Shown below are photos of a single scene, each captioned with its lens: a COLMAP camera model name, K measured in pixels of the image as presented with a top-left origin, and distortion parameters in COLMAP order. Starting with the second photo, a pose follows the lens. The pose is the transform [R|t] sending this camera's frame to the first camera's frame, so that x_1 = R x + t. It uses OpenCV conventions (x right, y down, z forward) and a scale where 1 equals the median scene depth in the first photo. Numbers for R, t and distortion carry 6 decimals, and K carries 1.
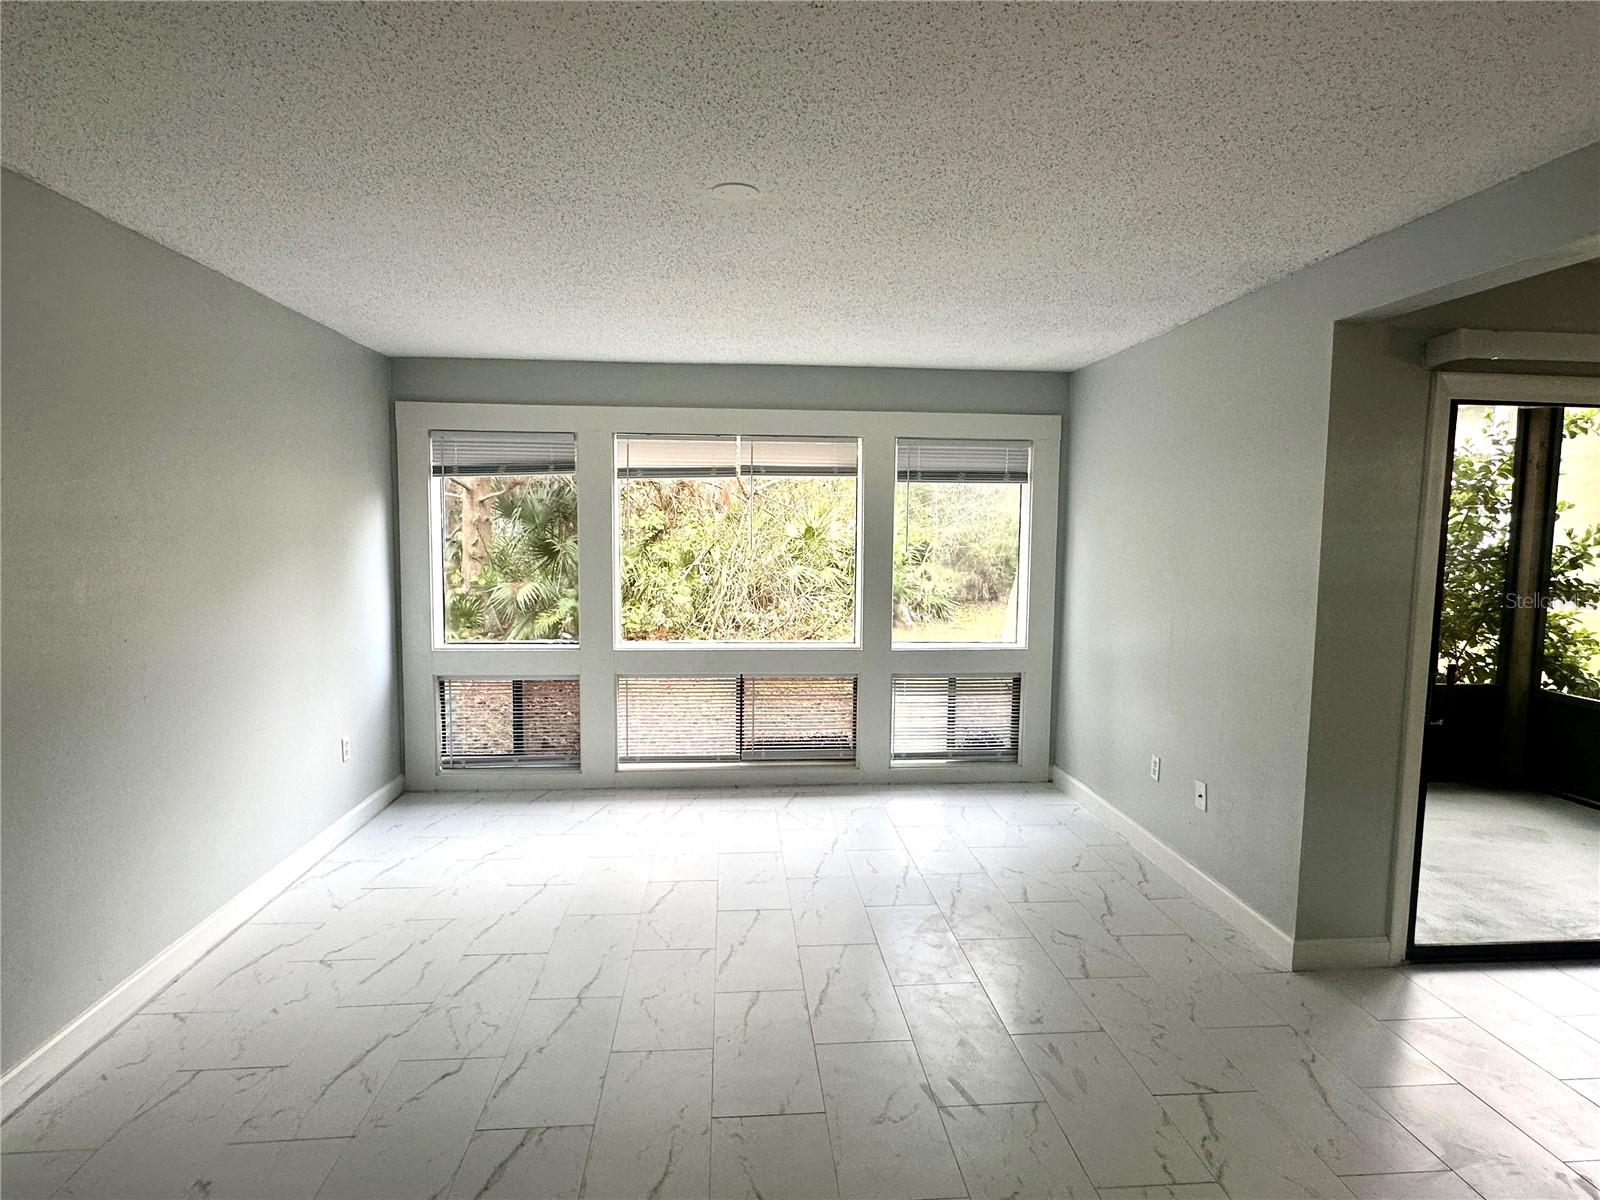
lens RADIAL K [[829.7, 0, 800.0], [0, 829.7, 600.5], [0, 0, 1]] dist [-0.005832, -0.001748]
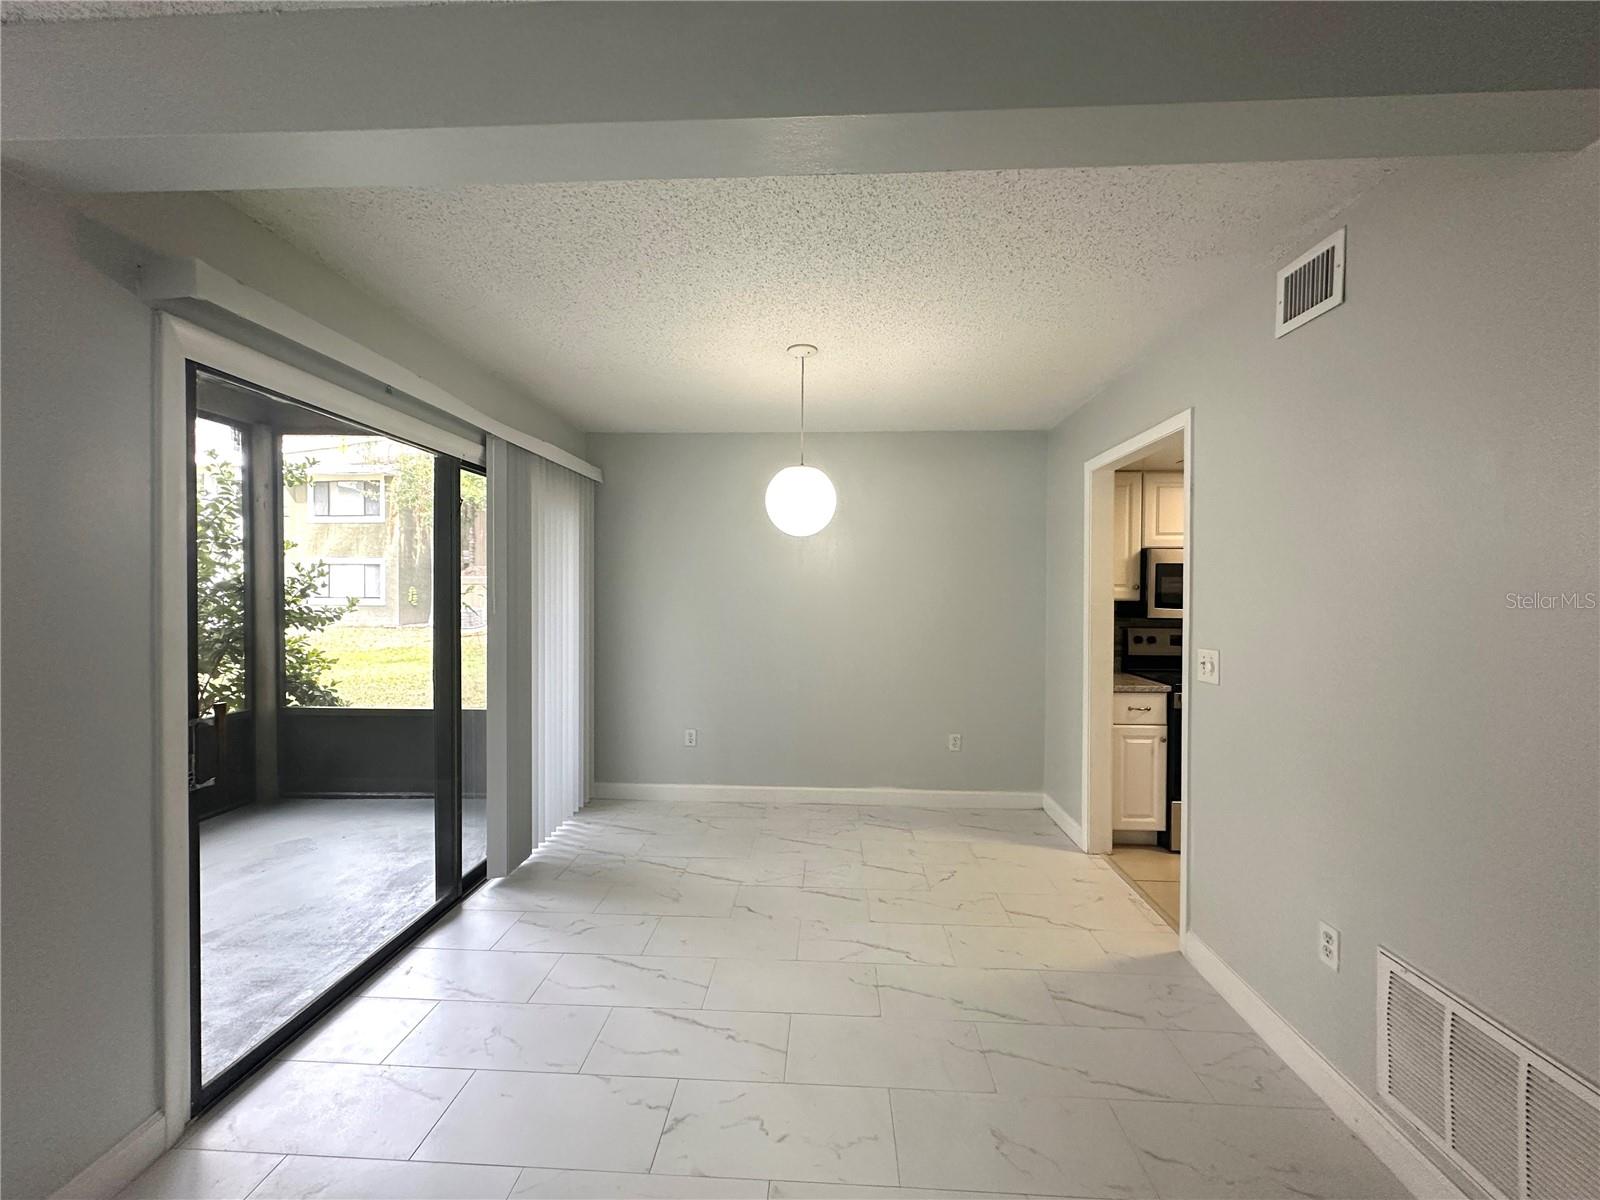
lens RADIAL K [[640.1, 0, 802.7], [0, 640.1, 599.1], [0, 0, 1]] dist [-0.000641, -0.000375]
pose [[0.125790, -0.025035, 0.991741, 0.133052], [0.083679, 0.996387, 0.014538, 0.008224], [-0.988521, 0.081159, 0.127431, 0.187861]]
